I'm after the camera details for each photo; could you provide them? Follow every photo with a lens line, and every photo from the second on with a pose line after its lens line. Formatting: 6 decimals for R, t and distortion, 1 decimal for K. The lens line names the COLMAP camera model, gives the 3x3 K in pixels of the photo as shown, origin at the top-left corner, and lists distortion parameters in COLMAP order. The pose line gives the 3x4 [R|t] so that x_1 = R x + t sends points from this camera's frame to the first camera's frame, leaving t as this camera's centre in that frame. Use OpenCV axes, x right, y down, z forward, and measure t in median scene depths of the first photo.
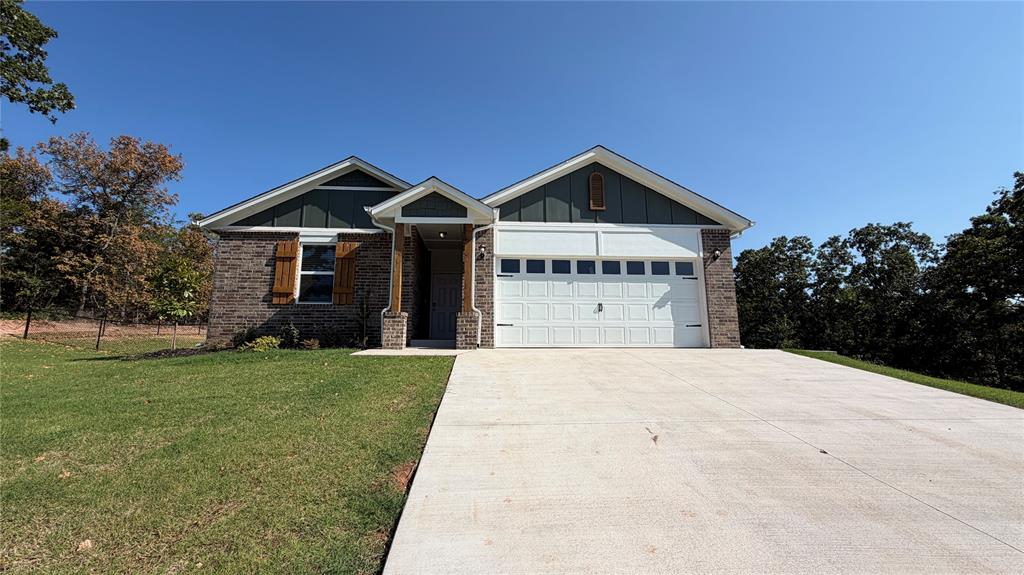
lens RADIAL K [[408.3, 0, 512.0], [0, 408.3, 287.5], [0, 0, 1]] dist [0.002279, 0.000188]
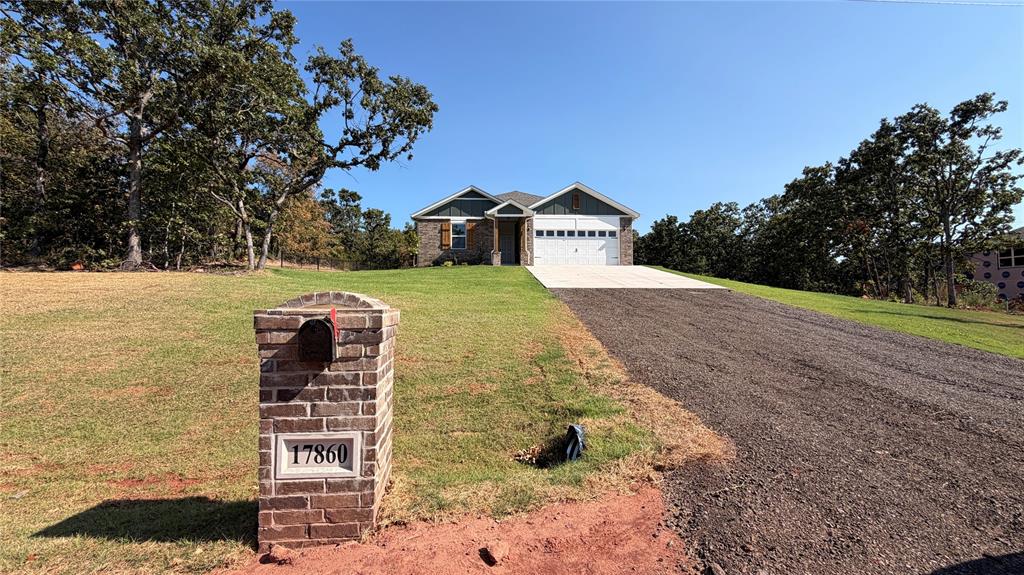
lens RADIAL K [[408.3, 0, 512.0], [0, 408.3, 287.5], [0, 0, 1]] dist [0.002279, 0.000188]
pose [[0.999867, -0.003378, 0.015969, -0.206897], [0.001427, 0.992696, 0.120634, -0.025212], [-0.016260, -0.120595, 0.992569, -1.431567]]
